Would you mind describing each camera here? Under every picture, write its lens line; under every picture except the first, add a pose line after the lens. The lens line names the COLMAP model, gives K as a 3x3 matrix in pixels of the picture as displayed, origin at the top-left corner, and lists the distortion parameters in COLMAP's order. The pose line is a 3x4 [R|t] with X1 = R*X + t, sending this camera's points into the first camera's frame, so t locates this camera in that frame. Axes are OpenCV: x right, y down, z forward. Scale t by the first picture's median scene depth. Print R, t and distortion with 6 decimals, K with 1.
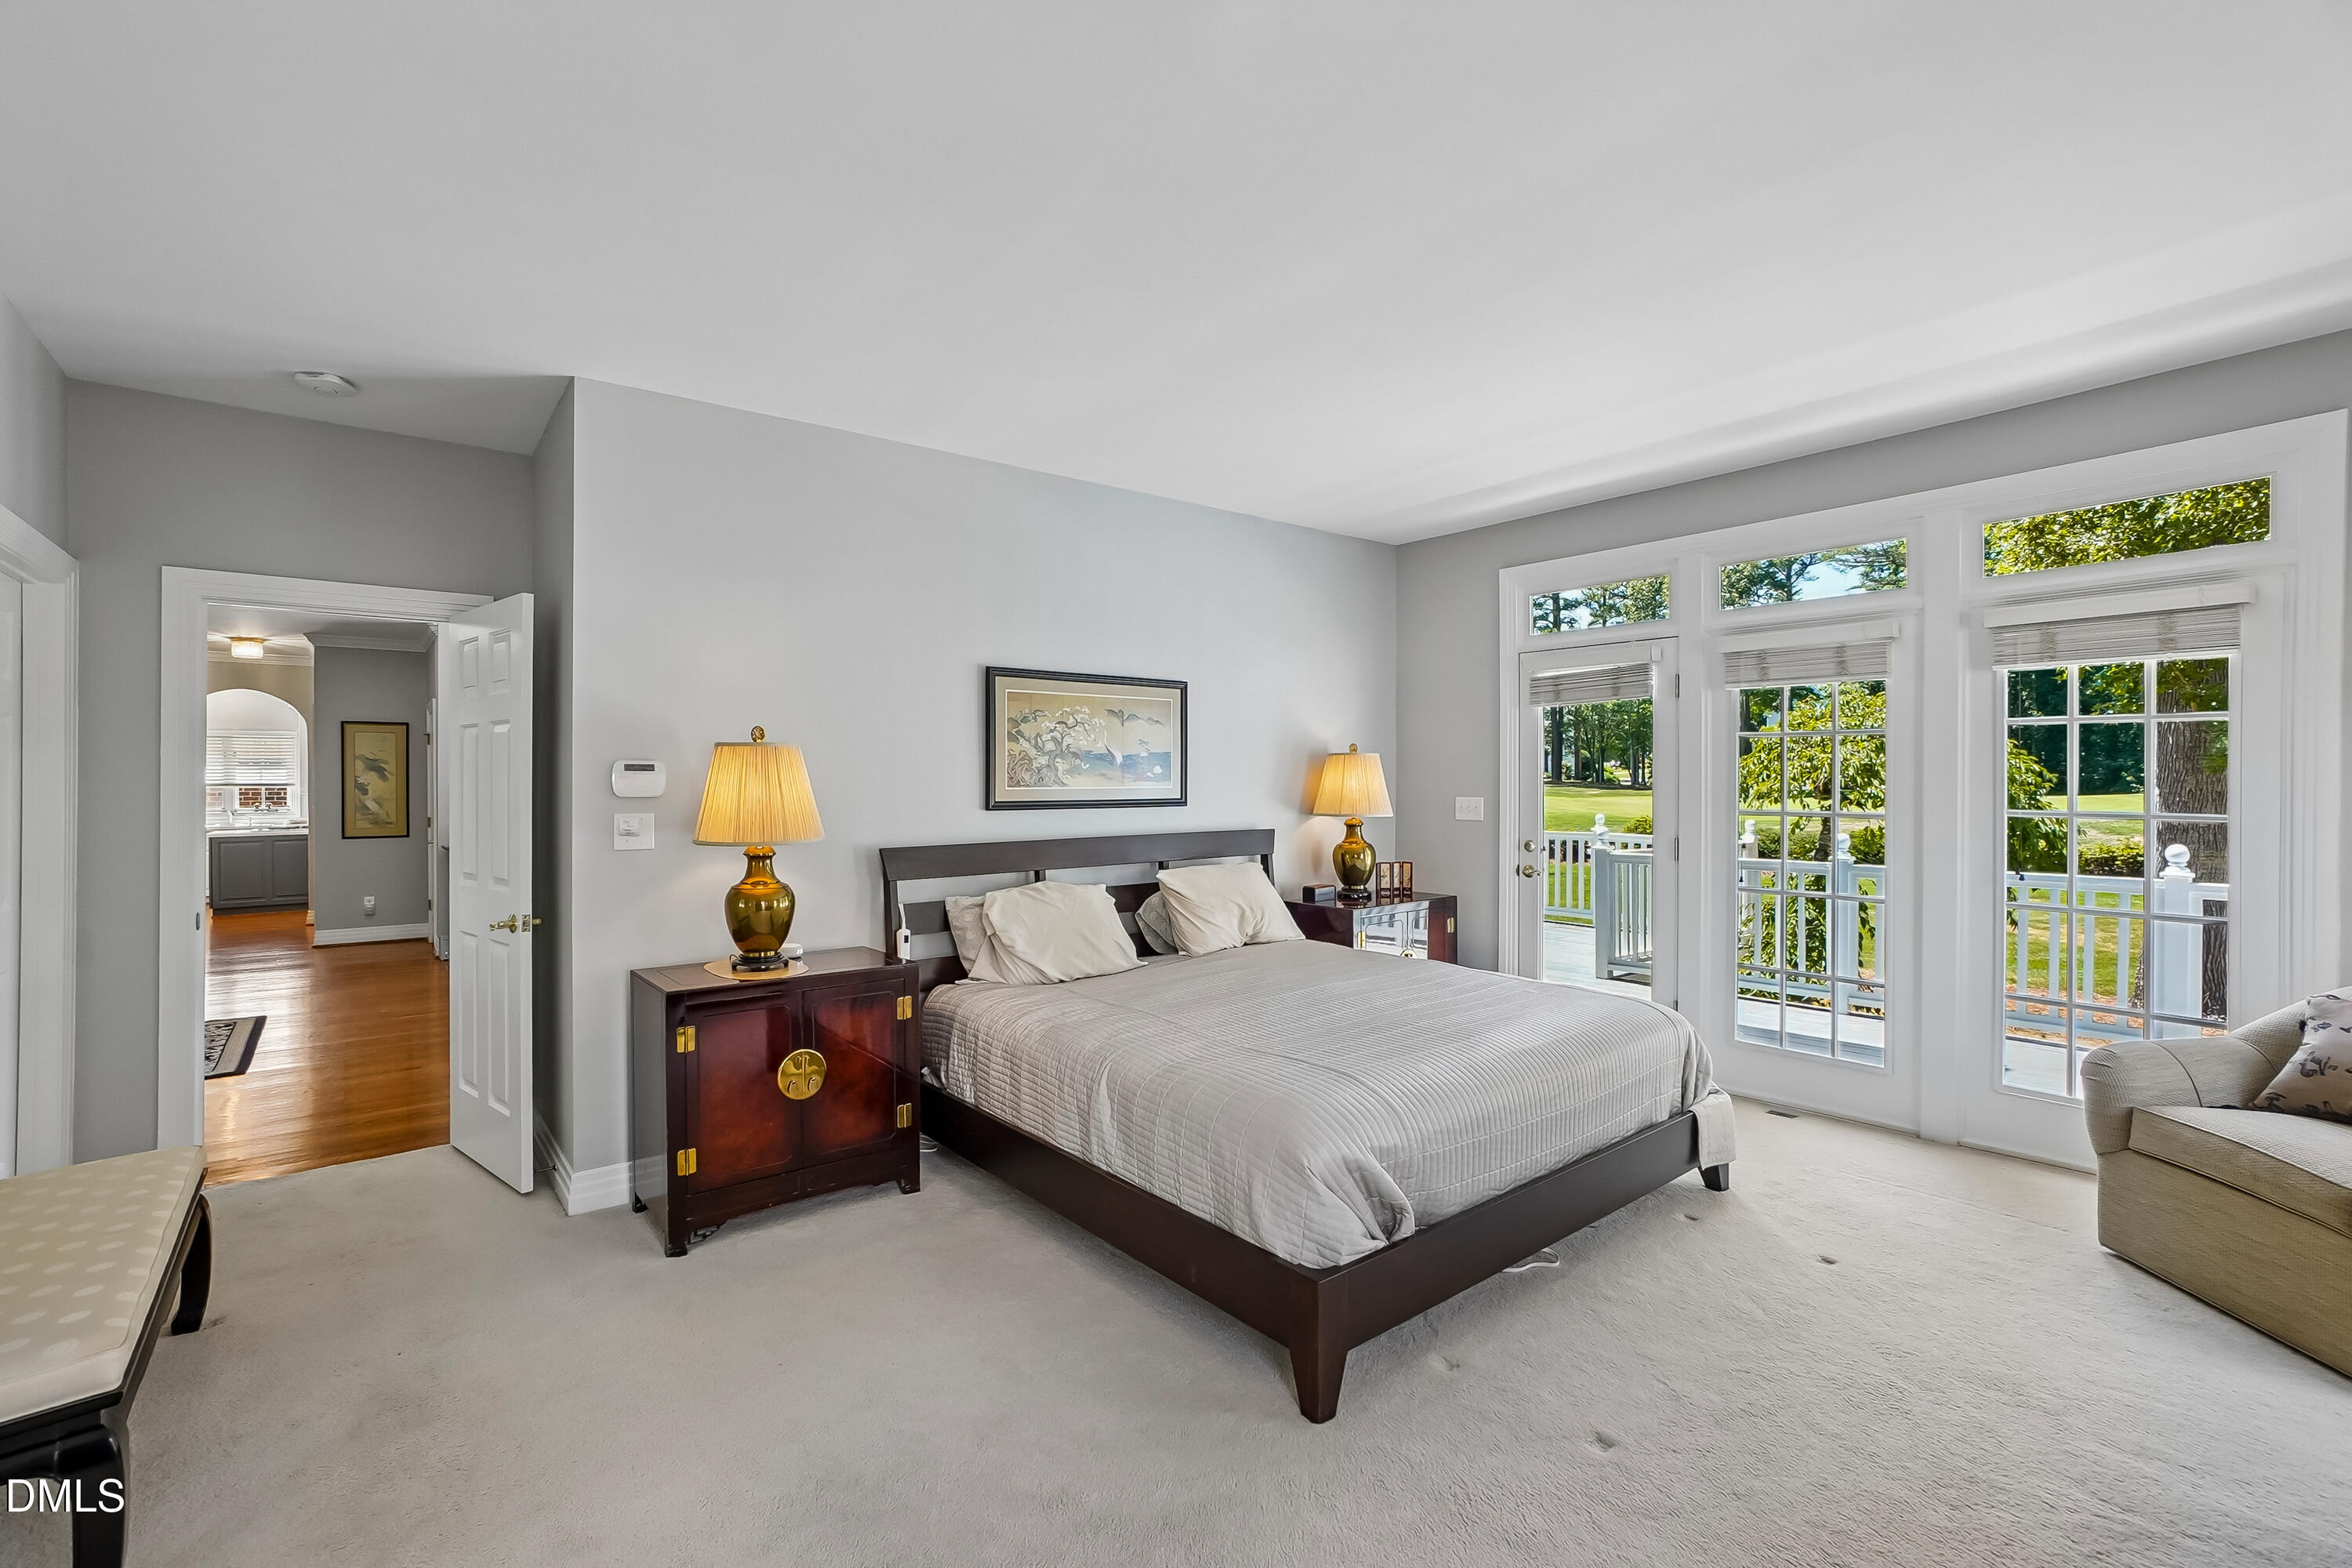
lens RADIAL K [[1031.8, 0, 1152.1], [0, 1031.8, 784.5], [0, 0, 1]] dist [-0.027361, 0.012871]
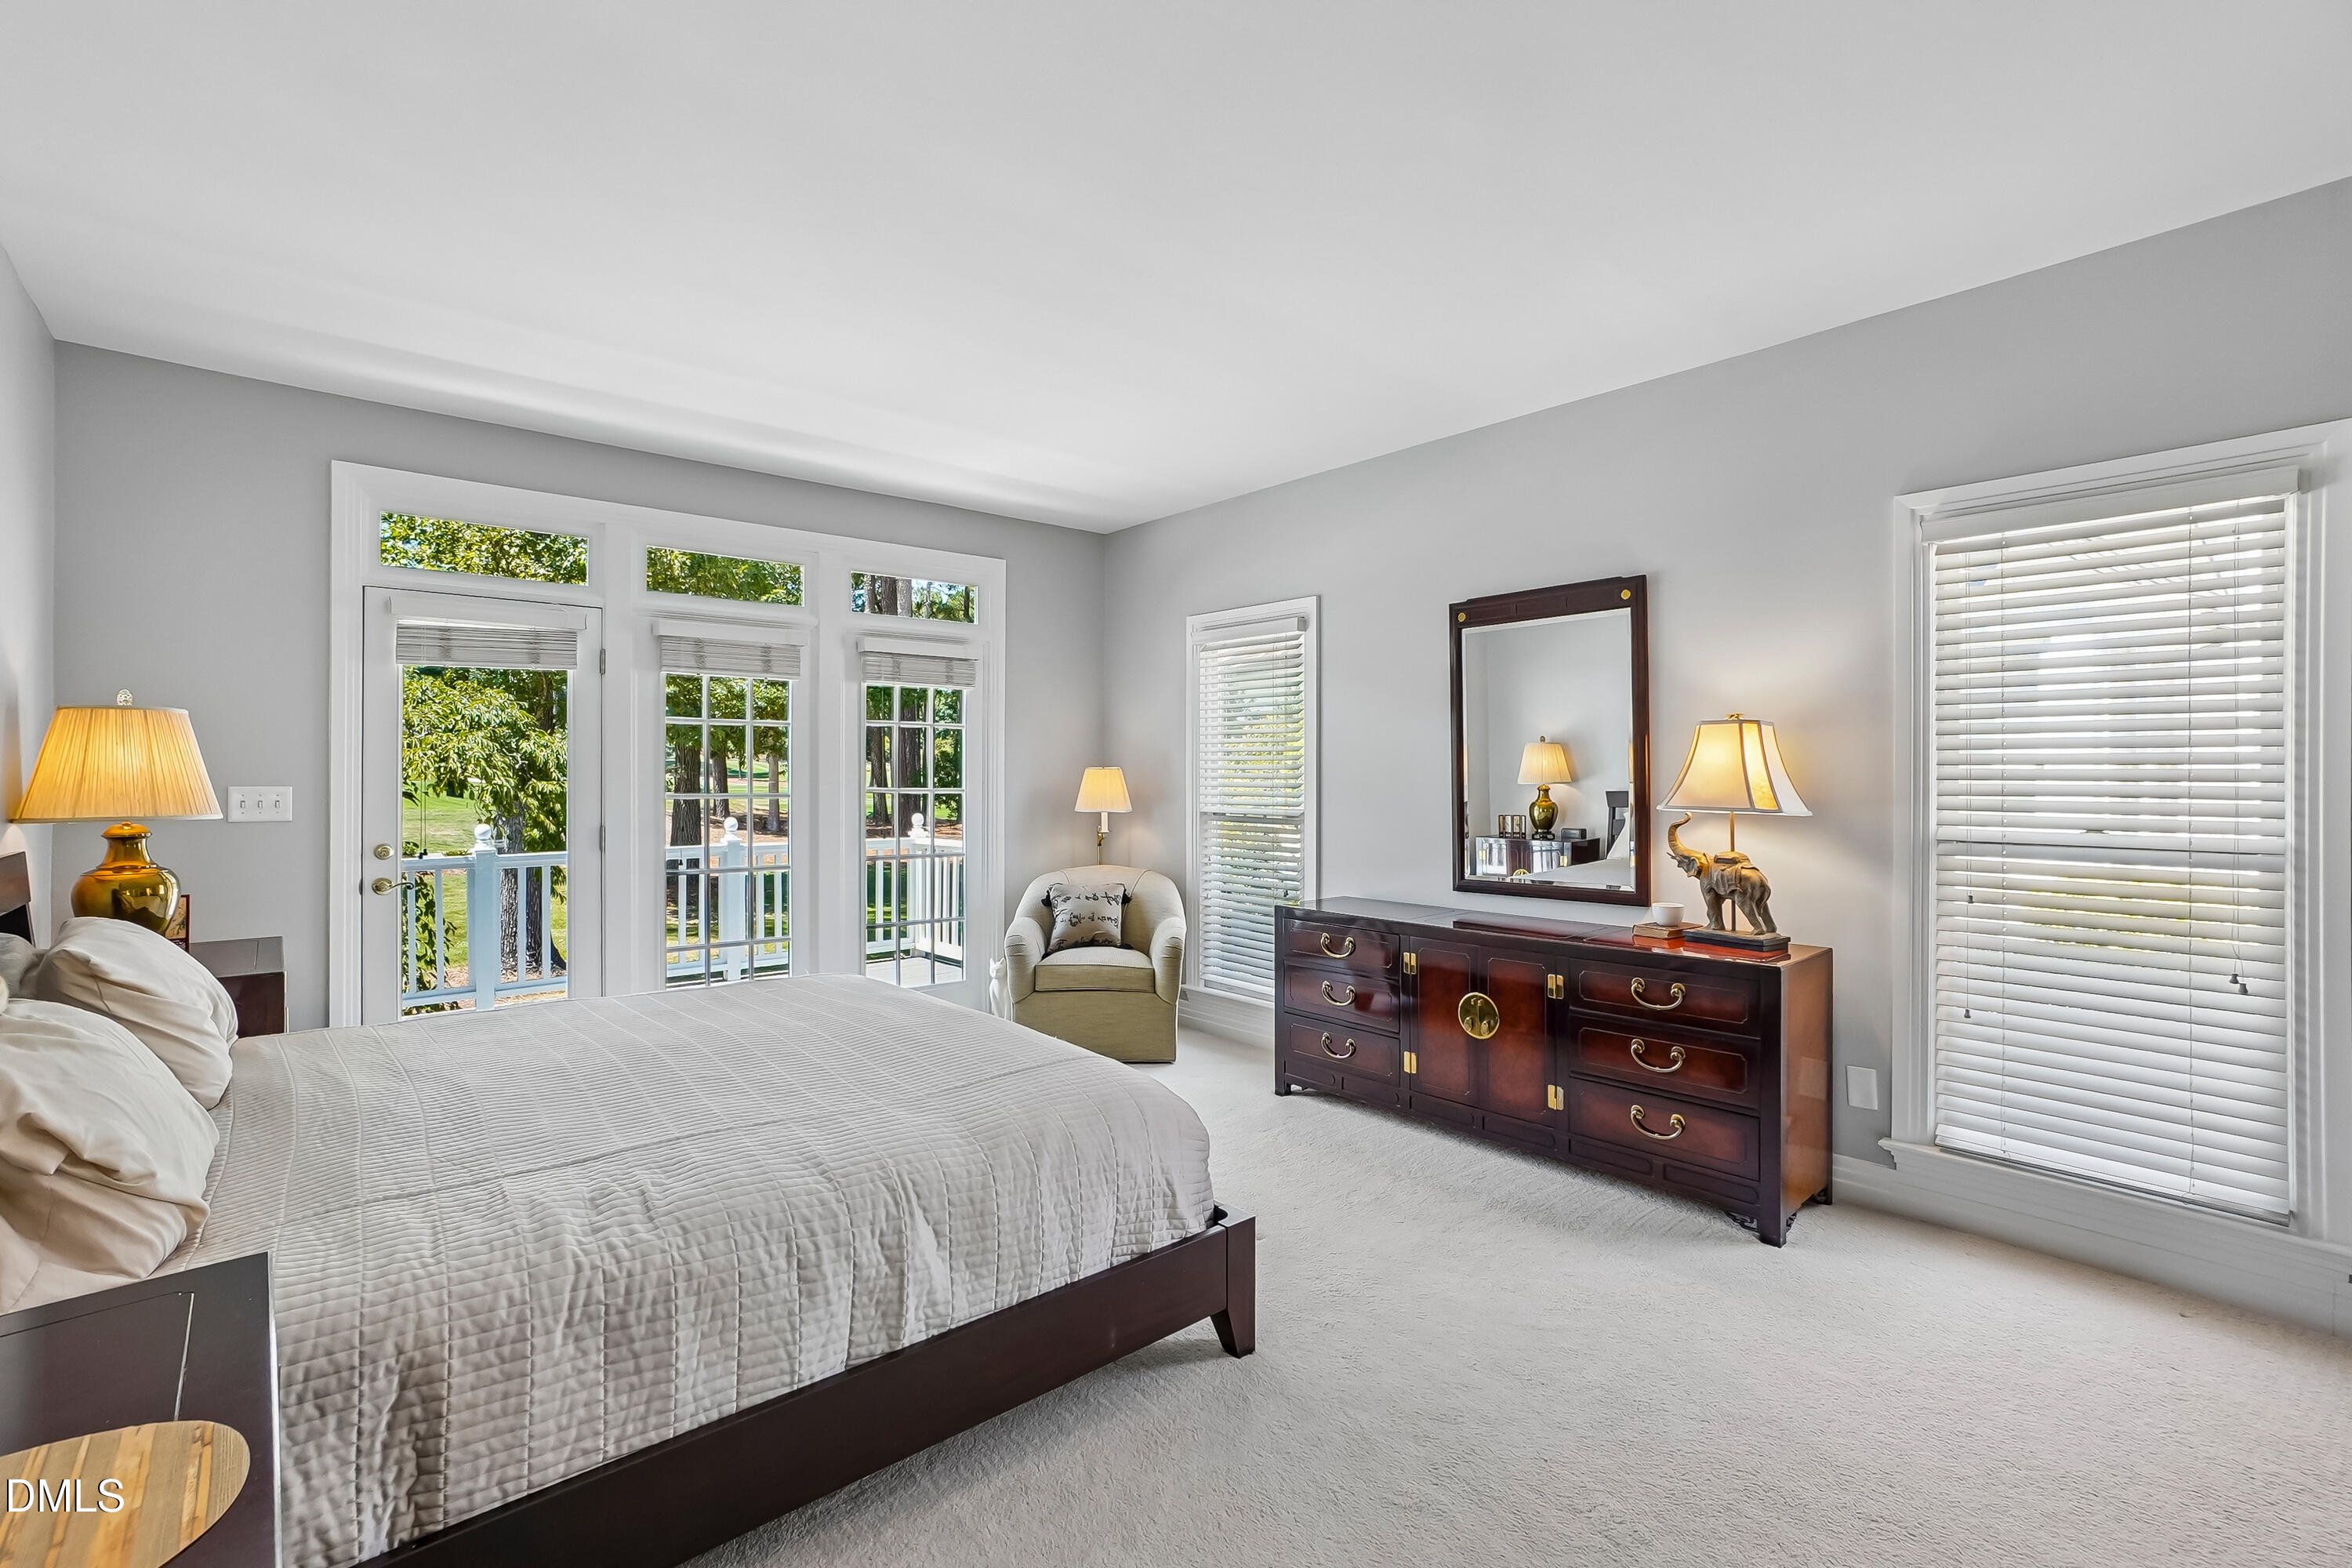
lens RADIAL K [[1043.2, 0, 1159.3], [0, 1043.2, 755.3], [0, 0, 1]] dist [-0.010476, 0.000435]
pose [[-0.039539, 0.024208, 0.998925, -0.461071], [0.004784, 0.999700, -0.024037, 0.014104], [-0.999207, 0.003828, -0.039643, 0.561522]]
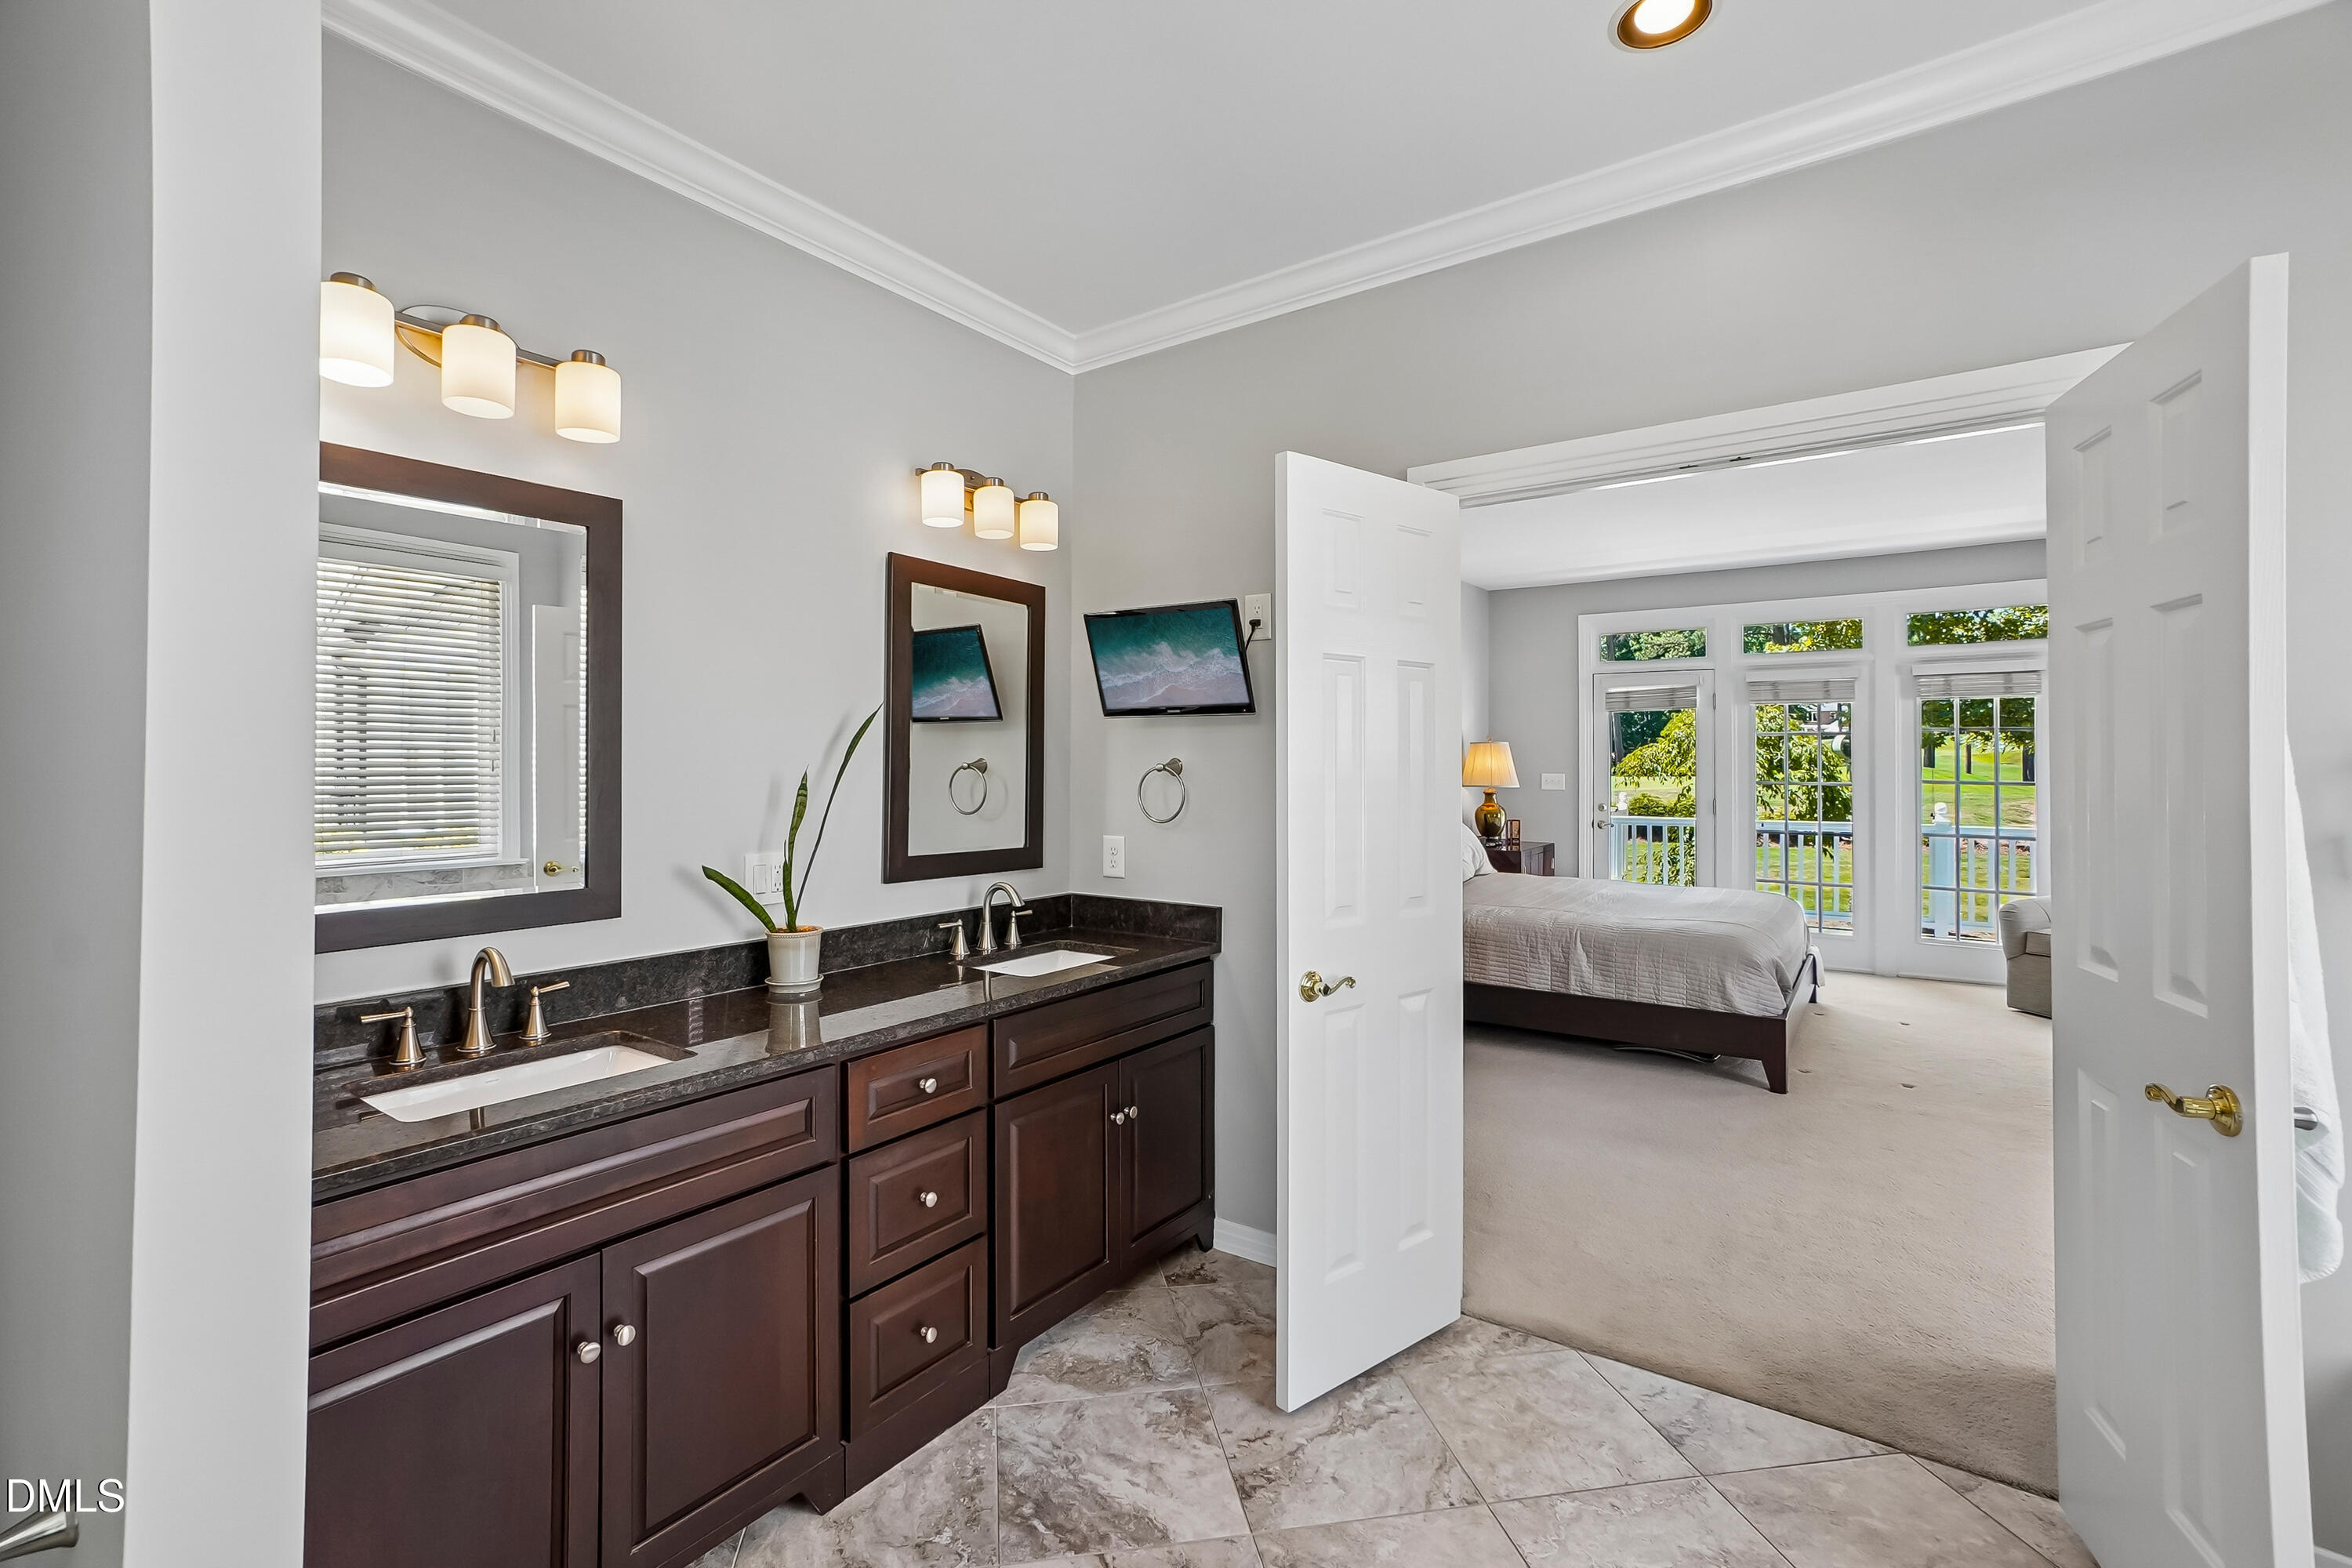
lens RADIAL K [[1043.2, 0, 1159.3], [0, 1043.2, 755.3], [0, 0, 1]] dist [-0.010476, 0.000435]
pose [[0.960780, 0.005121, 0.277265, -0.756701], [-0.002863, 0.999959, -0.008551, 0.001325], [-0.277297, 0.007422, 0.960755, -0.284163]]
